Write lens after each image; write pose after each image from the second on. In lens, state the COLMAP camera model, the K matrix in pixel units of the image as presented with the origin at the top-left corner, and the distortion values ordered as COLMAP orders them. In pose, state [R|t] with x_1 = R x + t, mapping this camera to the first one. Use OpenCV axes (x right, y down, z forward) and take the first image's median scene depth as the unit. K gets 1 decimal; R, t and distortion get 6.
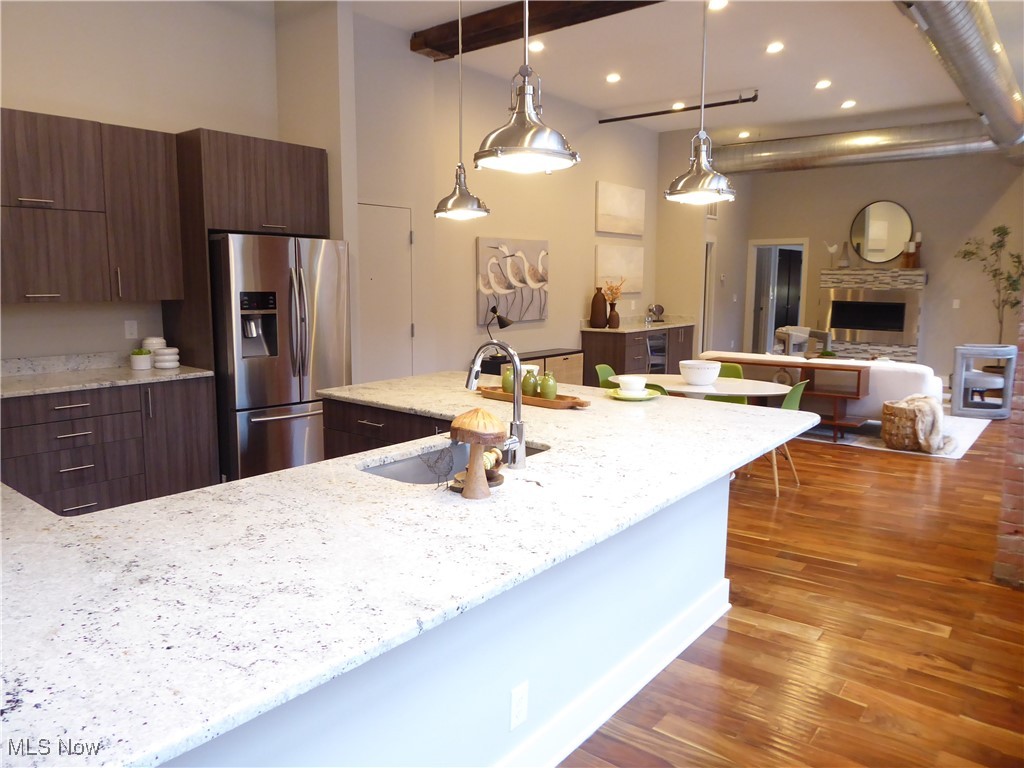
lens RADIAL K [[721.4, 0, 508.2], [0, 721.4, 380.4], [0, 0, 1]] dist [-0.070343, 0.036807]
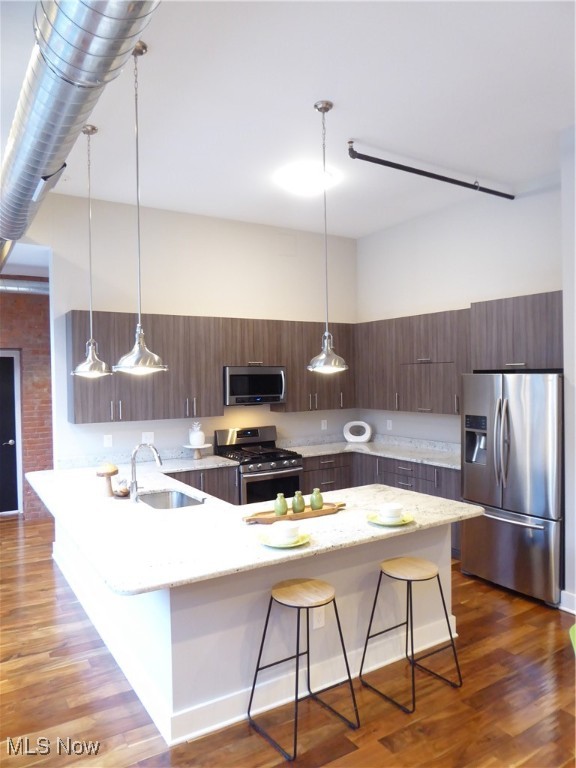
lens RADIAL K [[541.1, 0, 303.7], [0, 541.1, 387.8], [0, 0, 1]] dist [-0.070343, 0.036807]
pose [[-0.304121, 0.019659, -0.952431, 0.393747], [-0.118322, 0.991266, 0.058242, -0.109361], [0.945257, 0.130406, -0.299139, 0.550289]]
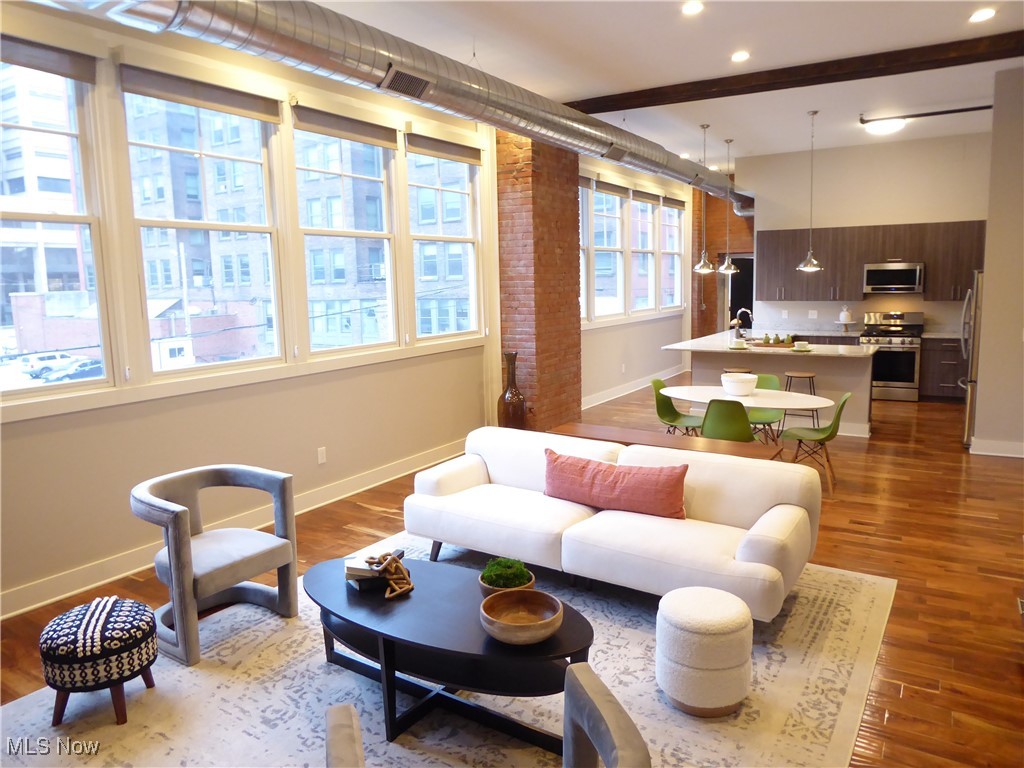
lens RADIAL K [[729.4, 0, 524.6], [0, 729.4, 380.0], [0, 0, 1]] dist [-0.028664, -0.000733]
pose [[-0.989157, 0.036391, -0.142285, 0.524621], [-0.003534, 0.962638, 0.270769, -0.227035], [0.146822, 0.268335, -0.952071, 1.398767]]
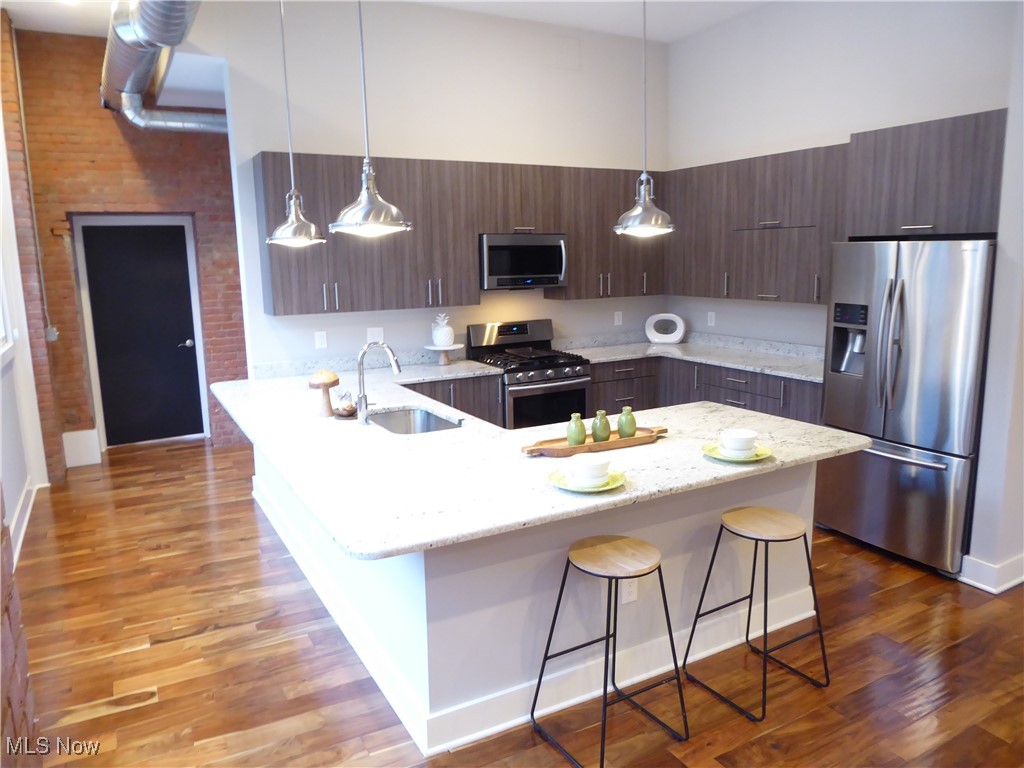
lens RADIAL K [[724.1, 0, 529.4], [0, 724.1, 381.6], [0, 0, 1]] dist [-0.031217, -0.001984]
pose [[-0.361495, 0.160083, -0.918528, 0.366731], [-0.112727, 0.970420, 0.213491, -0.099070], [0.925534, 0.180719, -0.332757, 0.524387]]
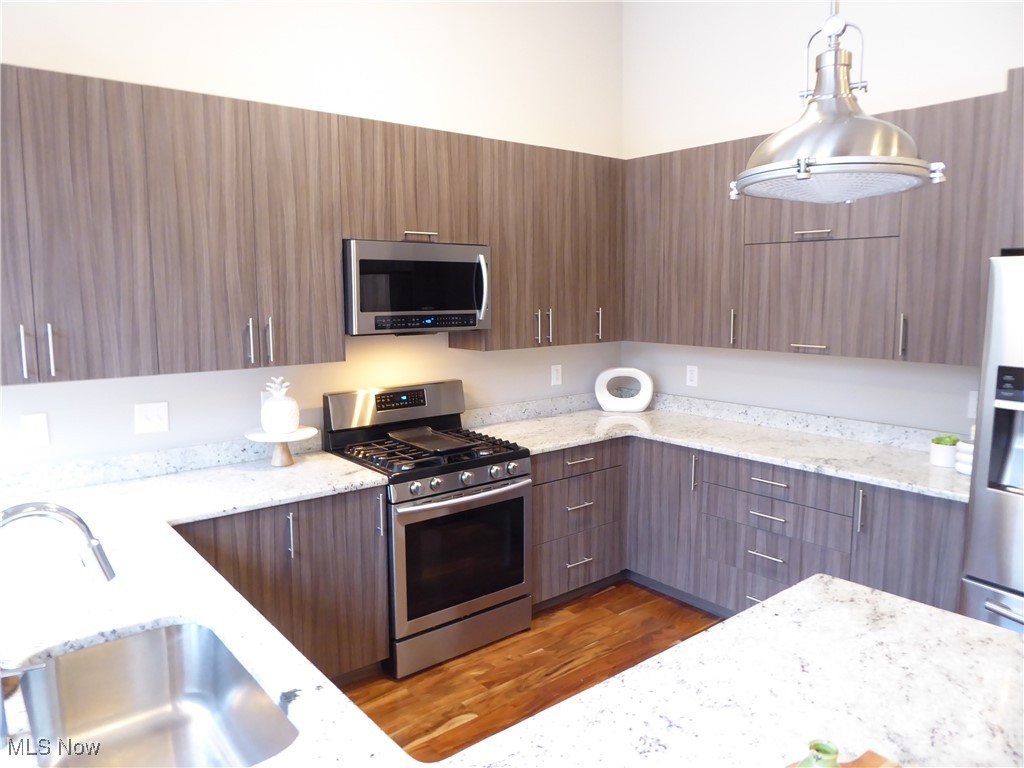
lens RADIAL K [[729.4, 0, 524.6], [0, 729.4, 380.0], [0, 0, 1]] dist [-0.028664, -0.000733]
pose [[-0.201005, 0.115339, -0.972776, 0.118318], [-0.131692, 0.980848, 0.143507, -0.078598], [0.970698, 0.156953, -0.181966, 0.412490]]
